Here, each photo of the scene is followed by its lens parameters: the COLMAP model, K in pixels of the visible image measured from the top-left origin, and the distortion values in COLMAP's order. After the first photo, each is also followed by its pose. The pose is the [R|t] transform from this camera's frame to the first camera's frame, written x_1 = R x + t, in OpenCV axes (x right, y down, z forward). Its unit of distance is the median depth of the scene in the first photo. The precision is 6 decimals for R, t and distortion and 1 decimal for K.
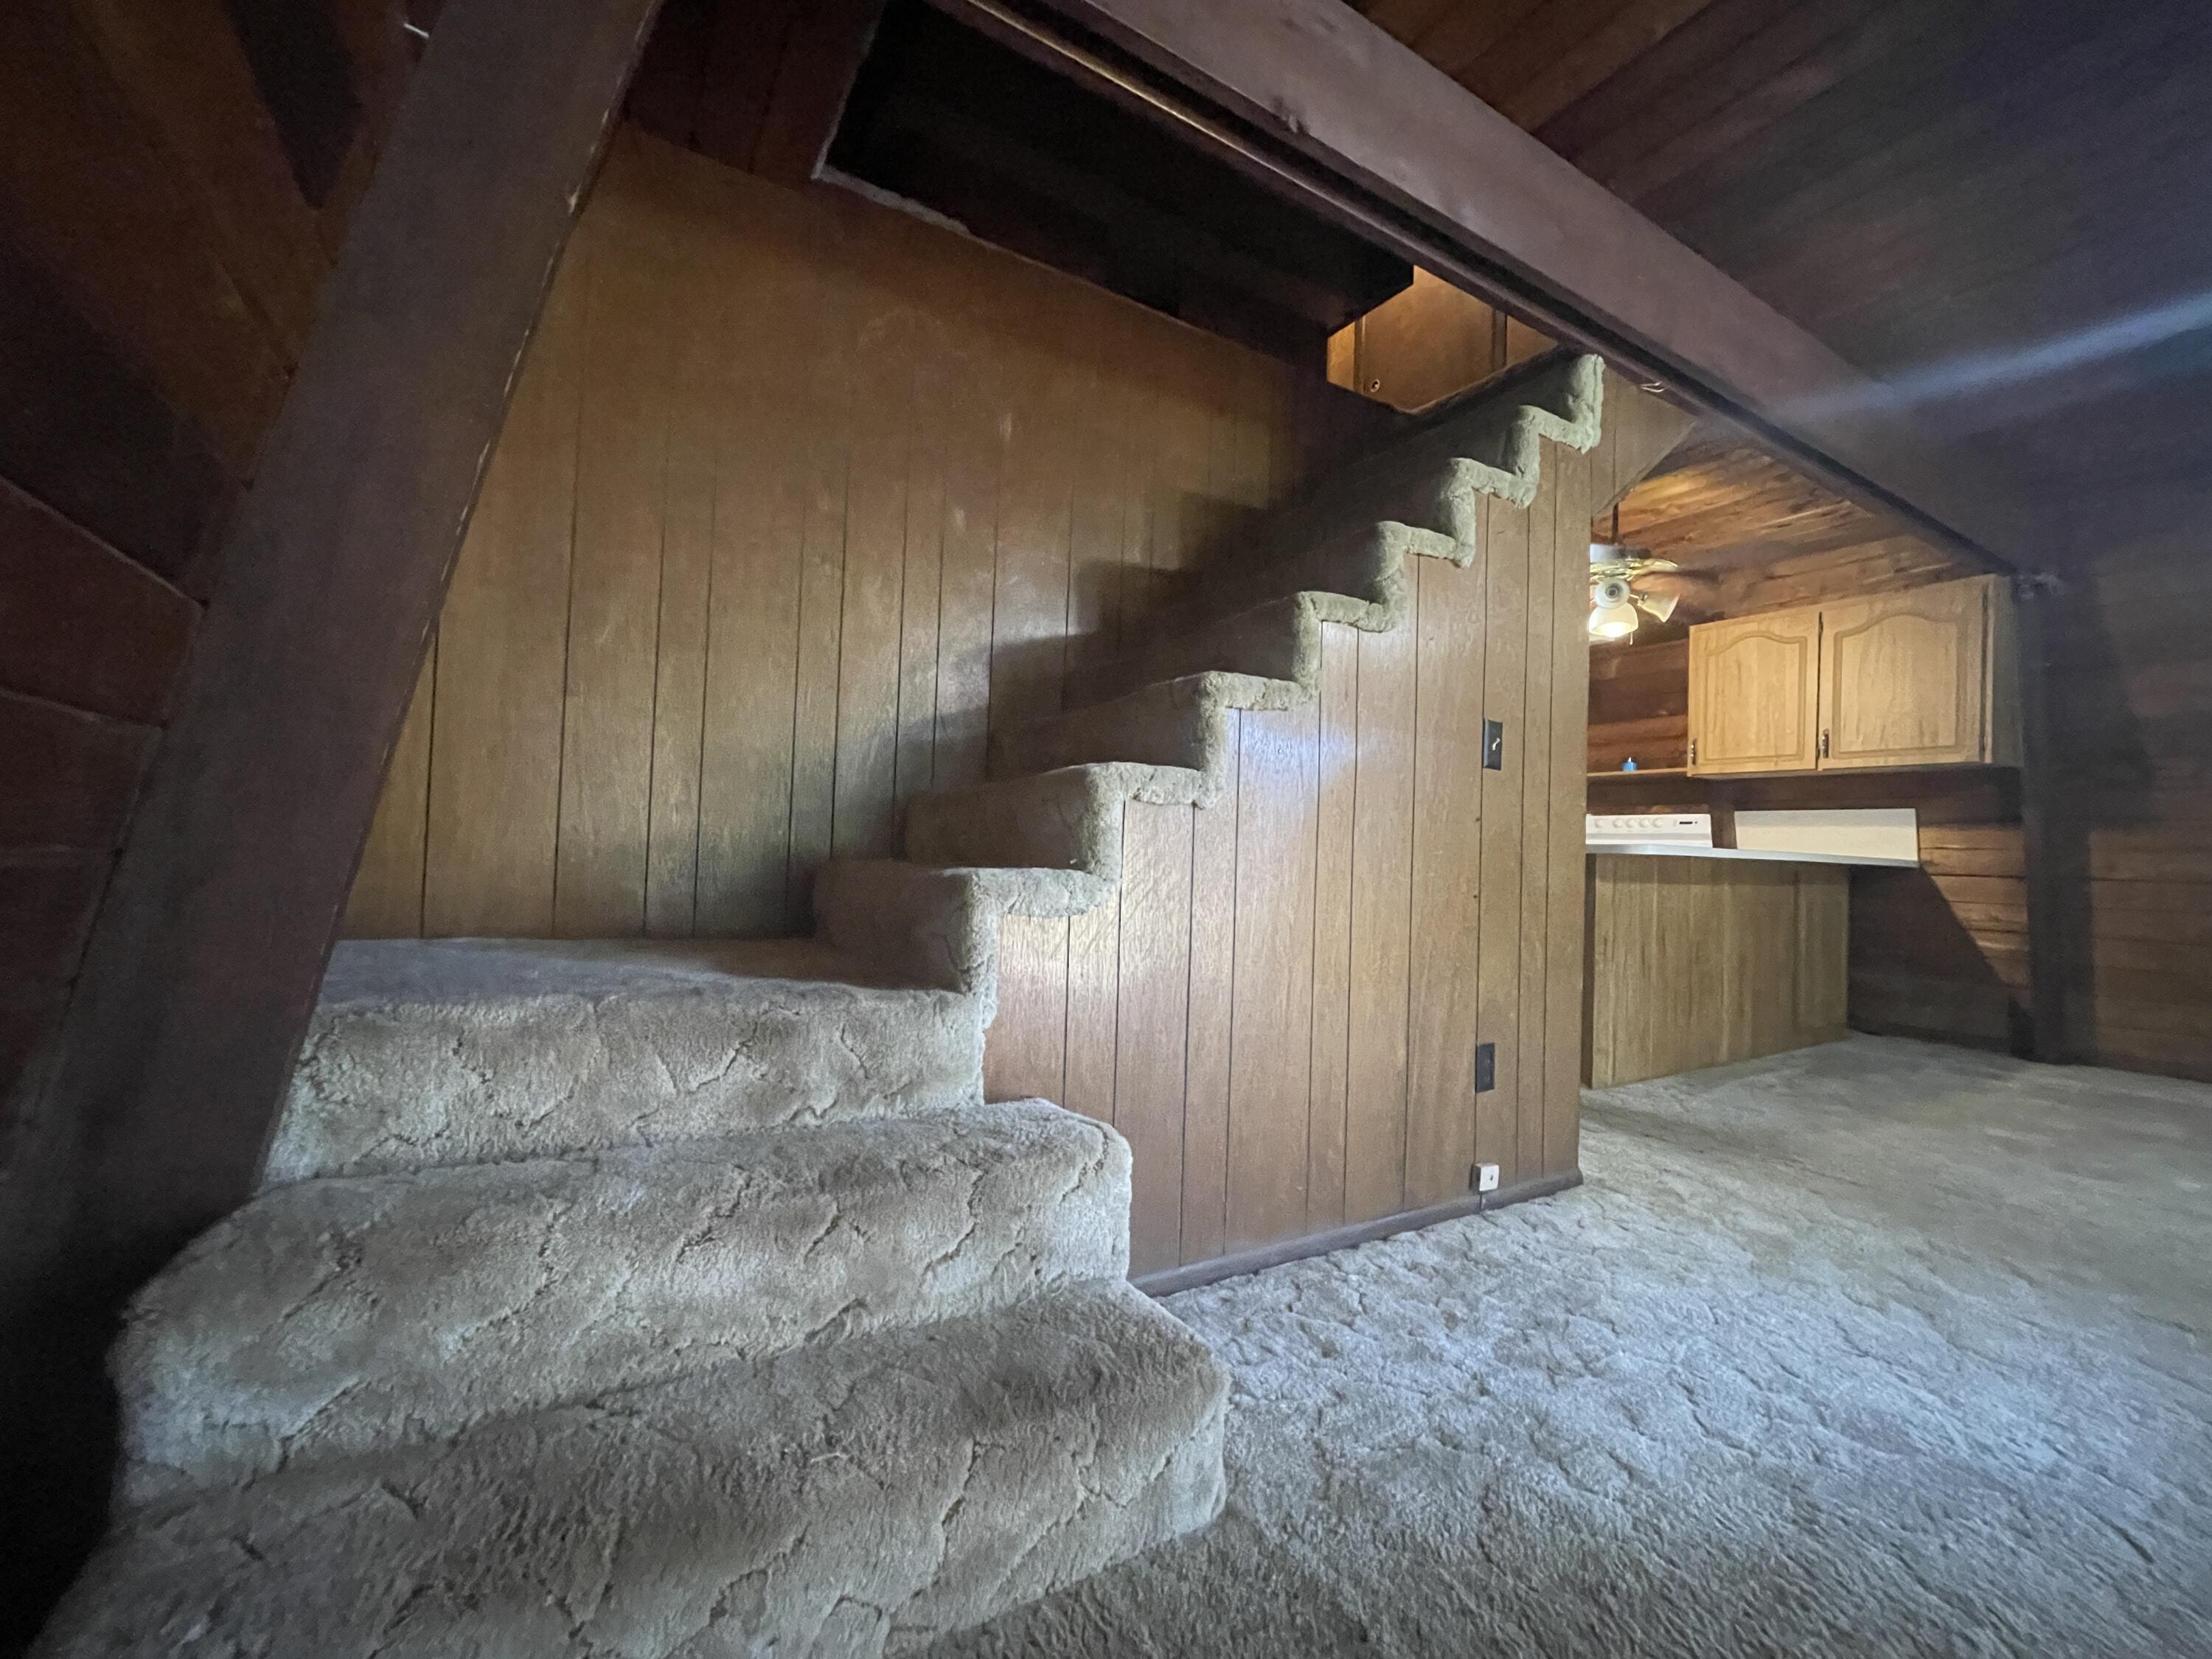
lens RADIAL K [[902.2, 0, 1095.3], [0, 902.2, 836.6], [0, 0, 1]] dist [-0.001677, 0.000782]
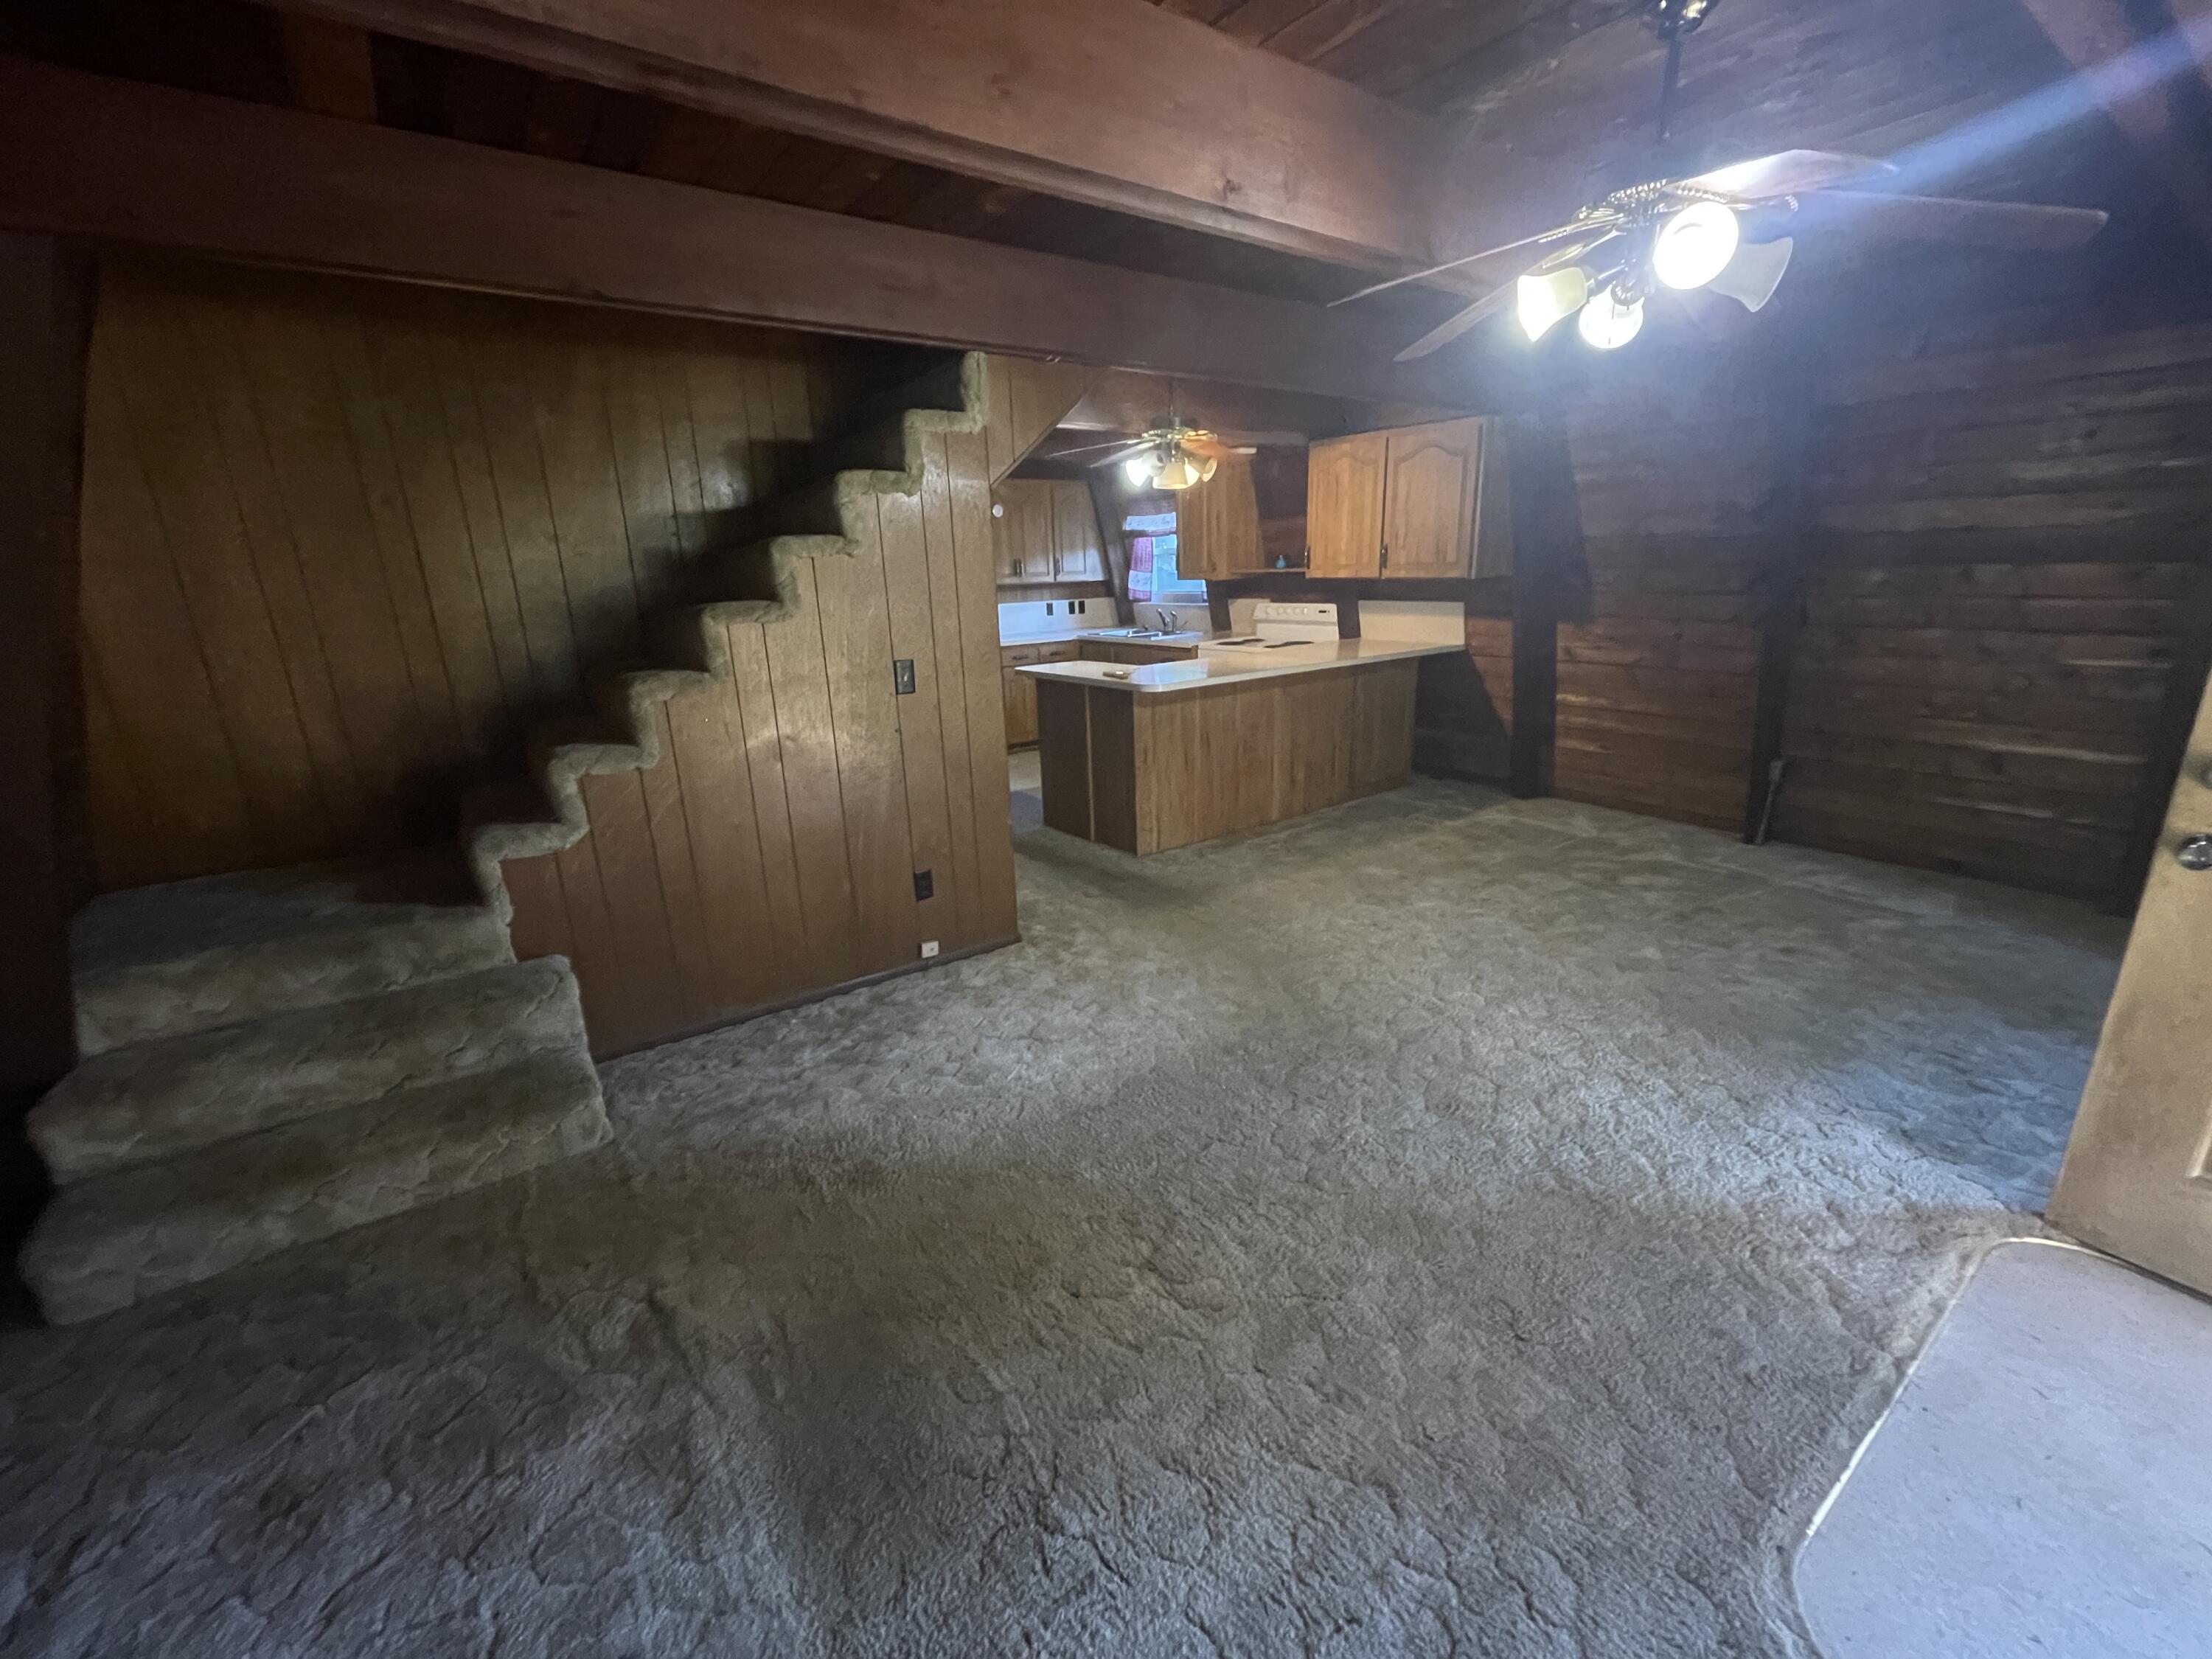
lens RADIAL K [[902.2, 0, 1095.3], [0, 902.2, 836.6], [0, 0, 1]] dist [-0.001677, 0.000782]
pose [[0.995007, -0.084703, 0.052784, 0.817908], [0.064530, 0.949462, 0.307176, -0.359053], [-0.076135, -0.302237, 0.950188, -0.614072]]
